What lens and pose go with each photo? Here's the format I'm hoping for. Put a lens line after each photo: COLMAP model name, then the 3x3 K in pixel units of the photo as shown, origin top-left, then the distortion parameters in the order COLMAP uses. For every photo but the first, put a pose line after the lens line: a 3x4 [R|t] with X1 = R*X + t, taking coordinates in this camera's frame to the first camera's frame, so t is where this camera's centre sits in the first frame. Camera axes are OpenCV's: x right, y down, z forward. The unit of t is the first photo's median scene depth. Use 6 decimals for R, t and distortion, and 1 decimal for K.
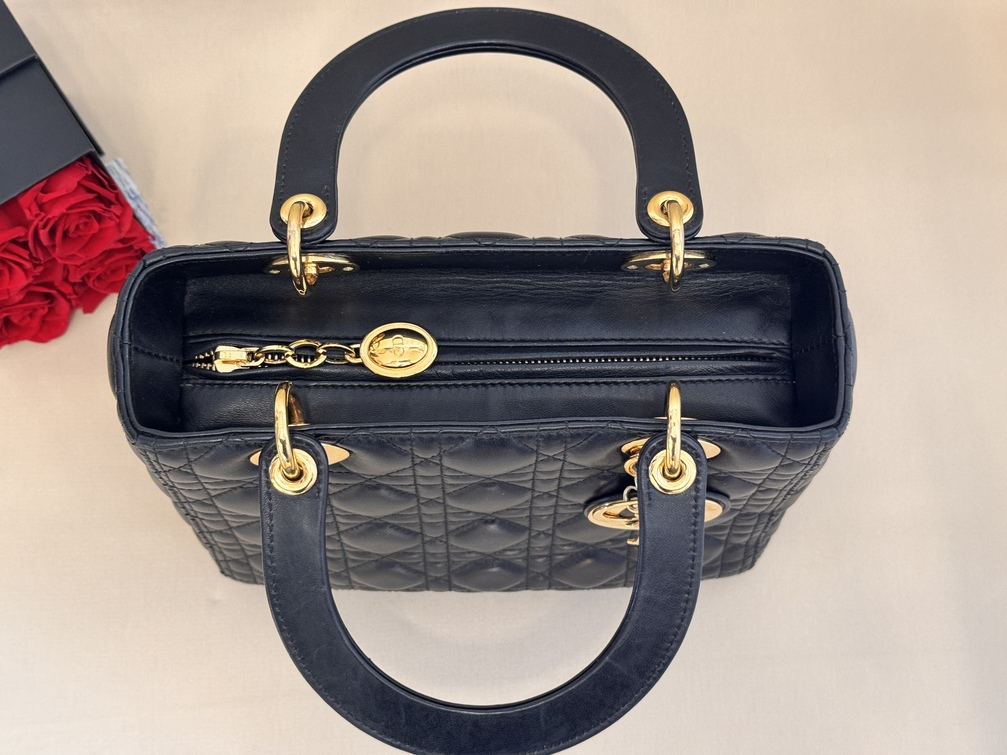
lens RADIAL K [[1432.5, 0, 503.5], [0, 1432.5, 377.5], [0, 0, 1]] dist [0.159968, -0.316149]
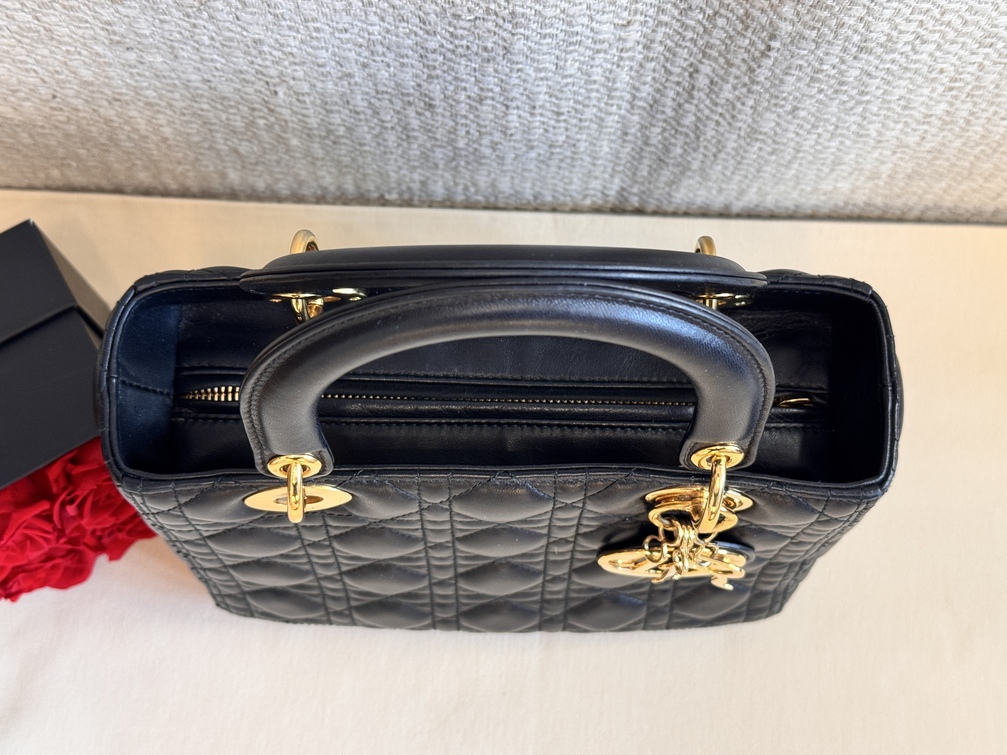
lens RADIAL K [[1427.1, 0, 503.5], [0, 1427.1, 377.5], [0, 0, 1]] dist [0.170393, 0.022047]
pose [[0.999719, 0.021166, -0.010706, -0.001071], [-0.021041, 0.999710, 0.011673, -0.035998], [0.010950, -0.011444, 0.999875, 0.072185]]
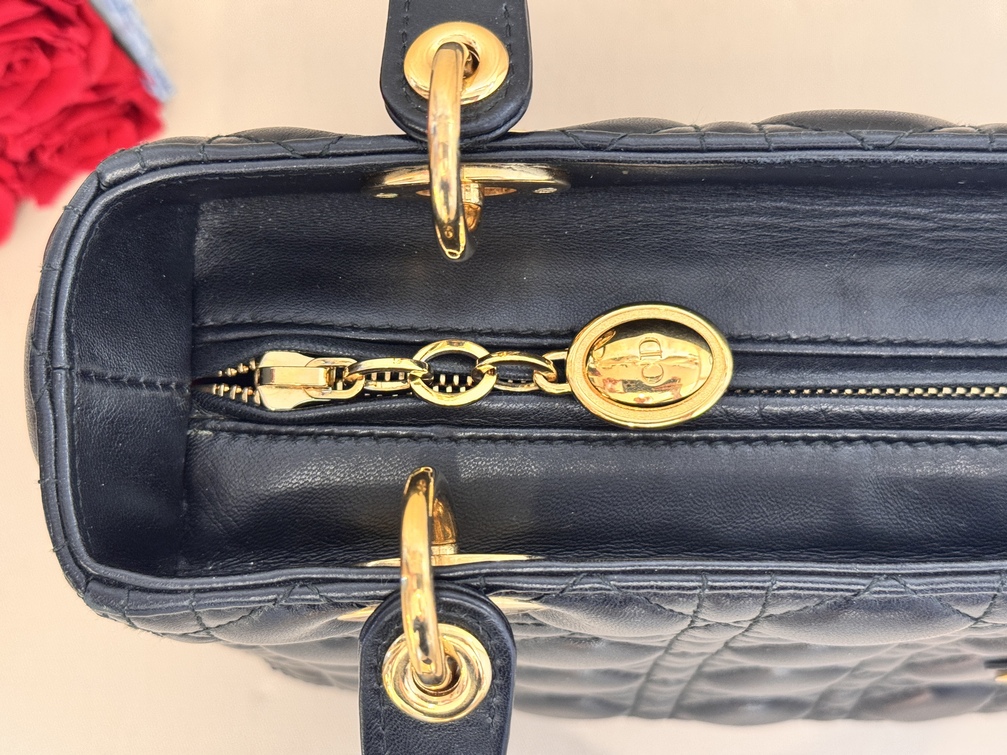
lens RADIAL K [[1432.5, 0, 503.5], [0, 1432.5, 377.5], [0, 0, 1]] dist [0.159968, -0.316149]
pose [[0.999484, 0.017410, -0.027000, -0.107546], [-0.013633, 0.990853, 0.134256, -0.077238], [0.029091, -0.133819, 0.990579, 0.534835]]
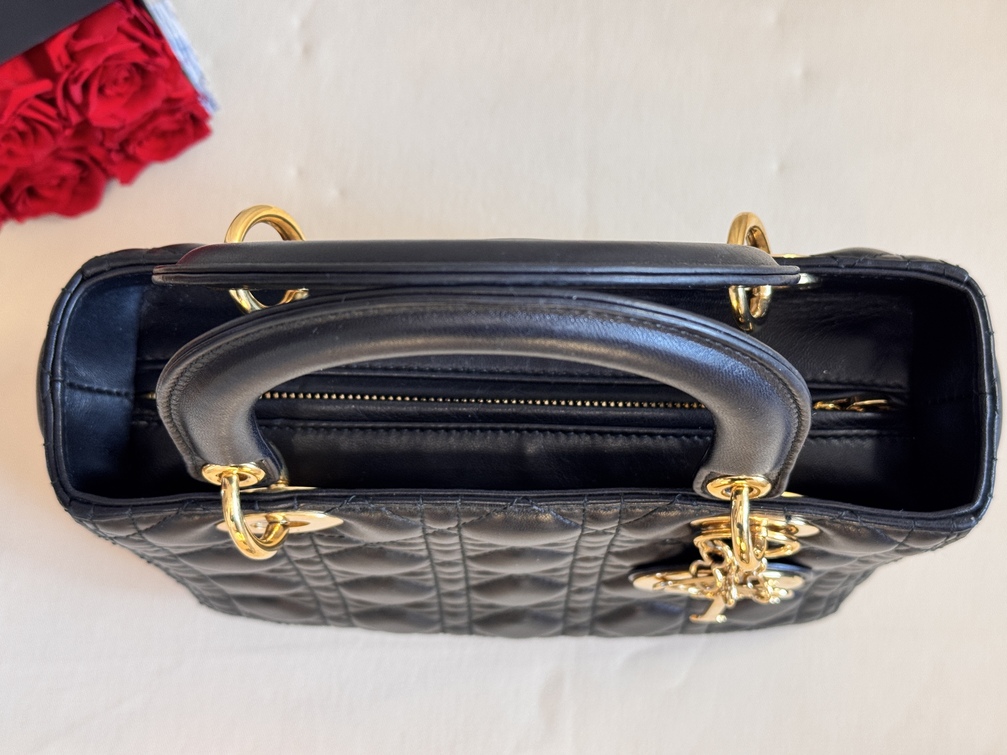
lens RADIAL K [[1421.2, 0, 505.0], [0, 1421.2, 361.7], [0, 0, 1]] dist [0.161865, -0.016647]
pose [[0.999491, 0.024094, -0.020906, -0.004591], [-0.022229, 0.996110, 0.085270, -0.098668], [0.022879, -0.084761, 0.996139, 0.221603]]
